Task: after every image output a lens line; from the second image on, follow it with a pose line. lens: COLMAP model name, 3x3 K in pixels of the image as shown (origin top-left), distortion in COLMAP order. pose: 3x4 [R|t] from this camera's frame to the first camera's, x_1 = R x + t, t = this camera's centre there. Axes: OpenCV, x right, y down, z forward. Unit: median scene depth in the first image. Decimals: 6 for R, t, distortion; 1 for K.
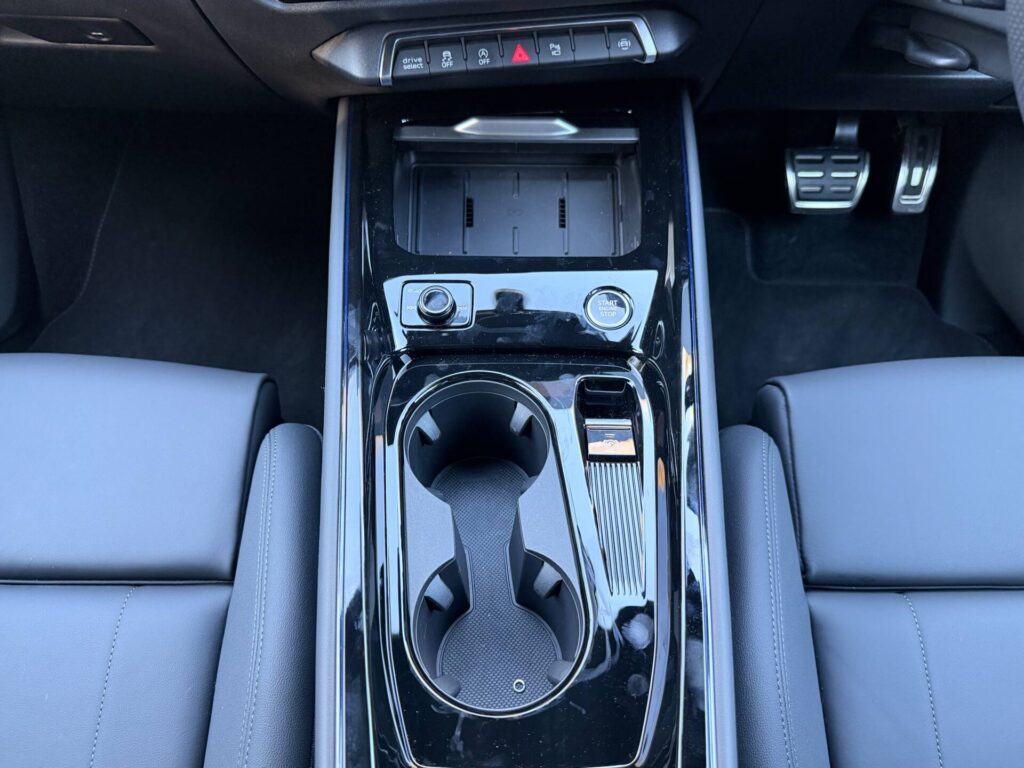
lens RADIAL K [[739.2, 0, 512.0], [0, 739.2, 384.0], [0, 0, 1]] dist [0.066220, -0.147563]
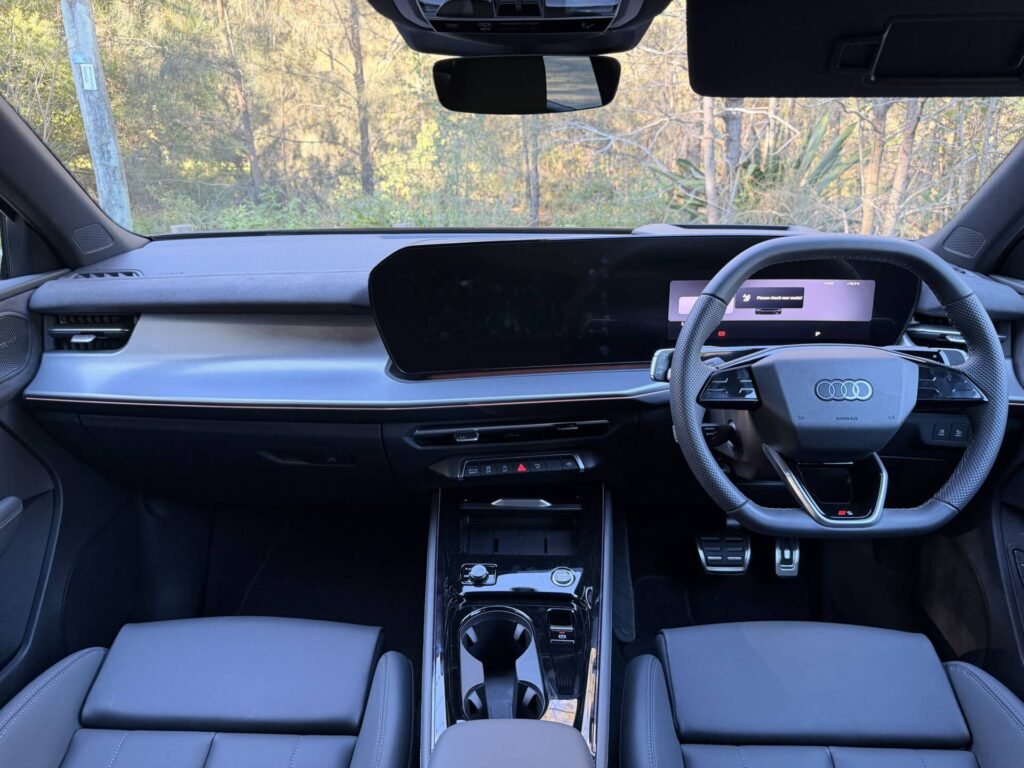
lens RADIAL K [[717.9, 0, 512.0], [0, 717.9, 384.0], [0, 0, 1]] dist [-0.003762, -0.004914]
pose [[0.999376, 0.000007, -0.035310, 0.055750], [-0.019346, 0.836673, -0.547361, 0.496893], [0.029539, 0.547703, 0.836151, -0.885556]]
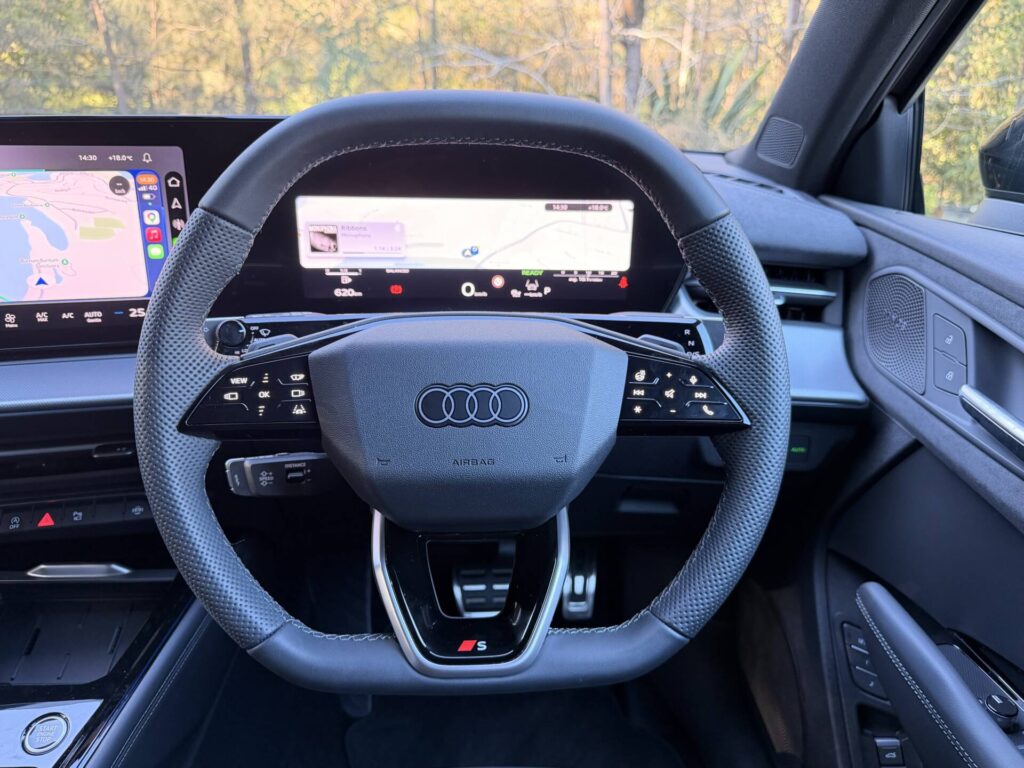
lens RADIAL K [[739.2, 0, 512.0], [0, 739.2, 384.0], [0, 0, 1]] dist [0.066220, -0.147563]
pose [[0.997730, -0.011824, 0.066297, 0.710926], [0.043132, 0.868241, -0.494264, 0.022297], [-0.051718, 0.496001, 0.866780, -0.267228]]
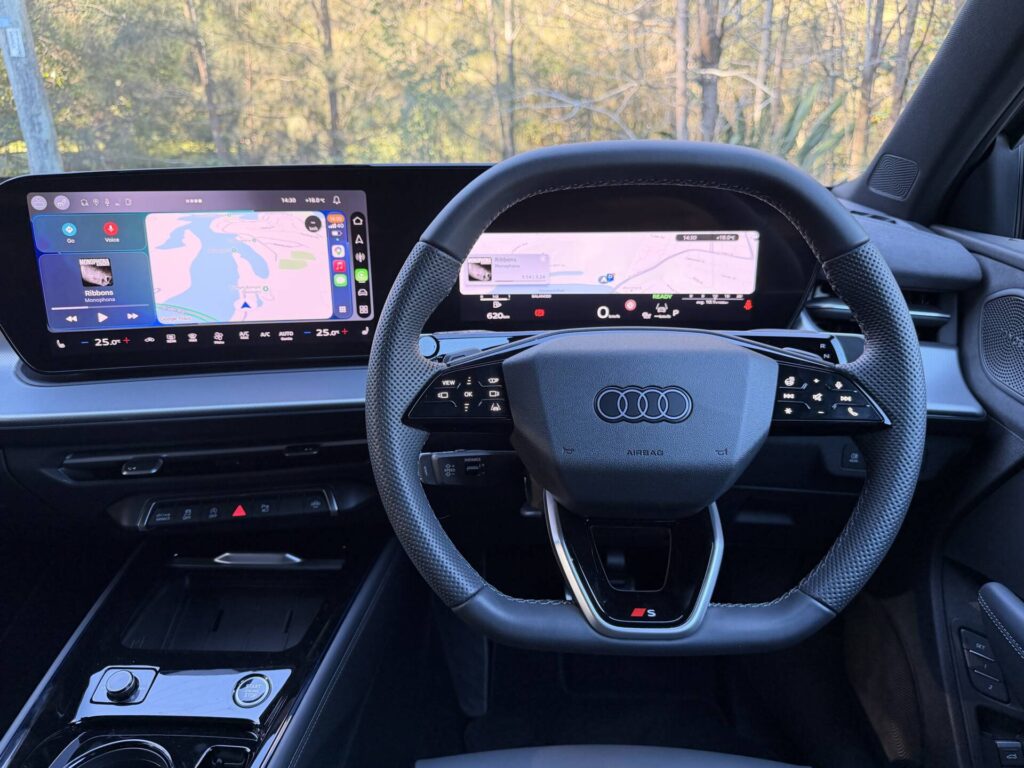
lens RADIAL K [[737.7, 0, 512.0], [0, 737.7, 384.0], [0, 0, 1]] dist [0.024365, -0.053365]
pose [[0.999698, -0.002710, -0.024406, 0.574333], [-0.010748, 0.845341, -0.534119, 0.125253], [0.022079, 0.534220, 0.845057, -0.368524]]
